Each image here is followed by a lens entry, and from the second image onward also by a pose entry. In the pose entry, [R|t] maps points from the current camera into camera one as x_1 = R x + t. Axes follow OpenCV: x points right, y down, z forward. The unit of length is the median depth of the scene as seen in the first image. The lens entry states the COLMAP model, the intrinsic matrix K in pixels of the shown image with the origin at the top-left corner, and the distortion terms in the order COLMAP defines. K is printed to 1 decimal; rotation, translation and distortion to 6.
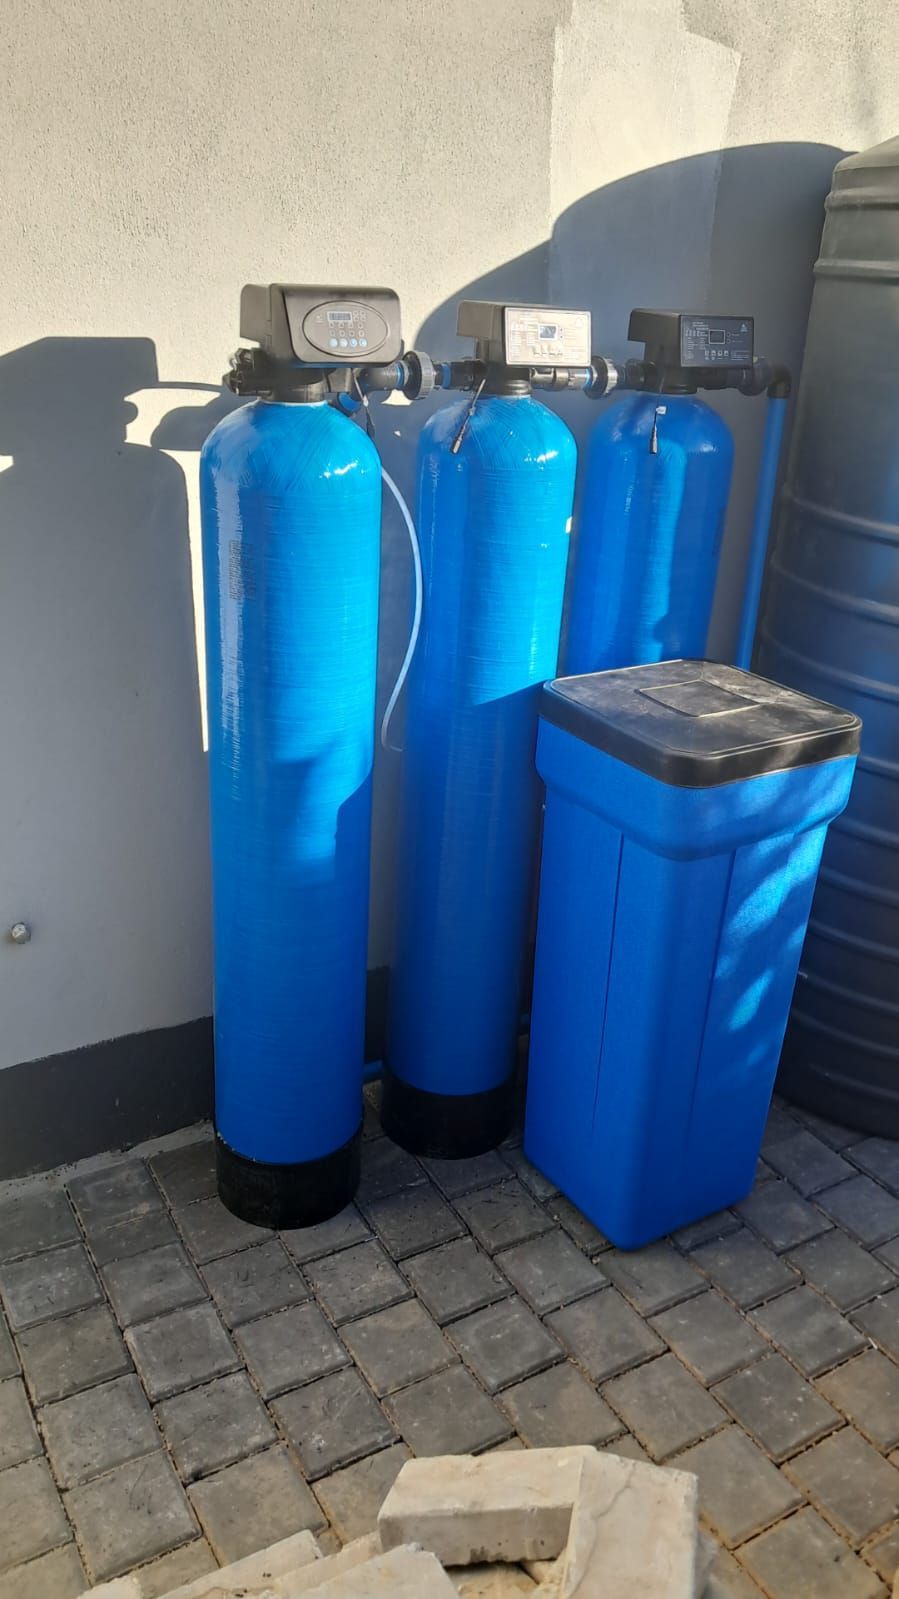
lens RADIAL K [[1197.6, 0, 448.2], [0, 1197.6, 797.1], [0, 0, 1]] dist [-0.006602, -0.003529]
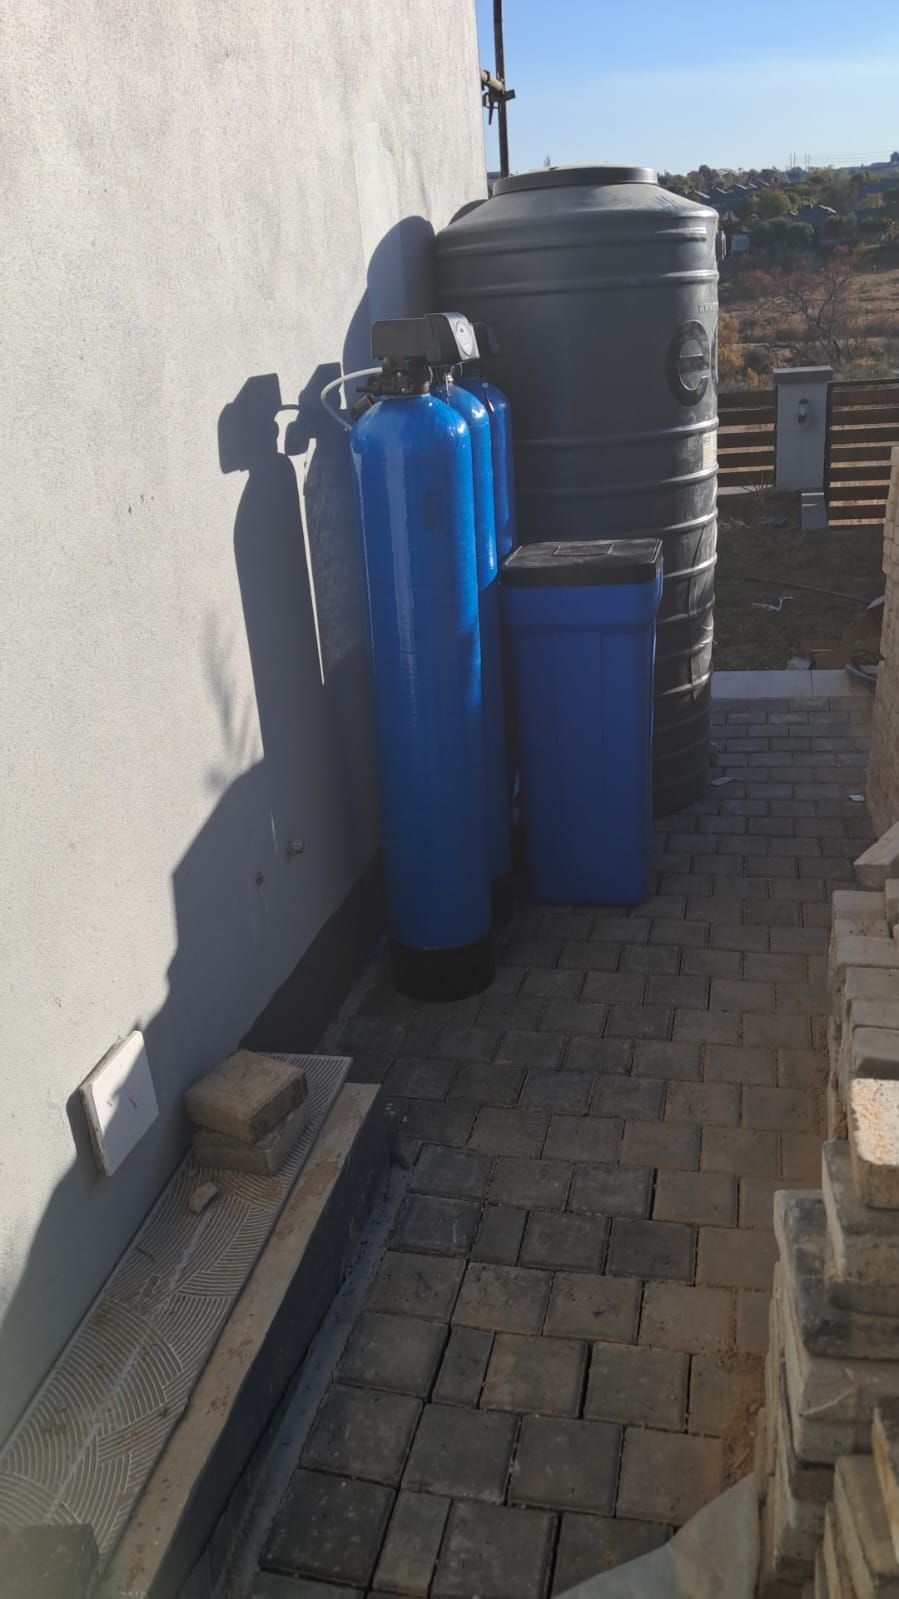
lens RADIAL K [[1197.6, 0, 450.0], [0, 1197.6, 803.0], [0, 0, 1]] dist [-0.006602, -0.003529]
pose [[0.704793, -0.353676, 0.614964, -1.016572], [0.380928, 0.919965, 0.092516, 0.018638], [-0.598466, 0.169052, 0.783109, -0.109303]]
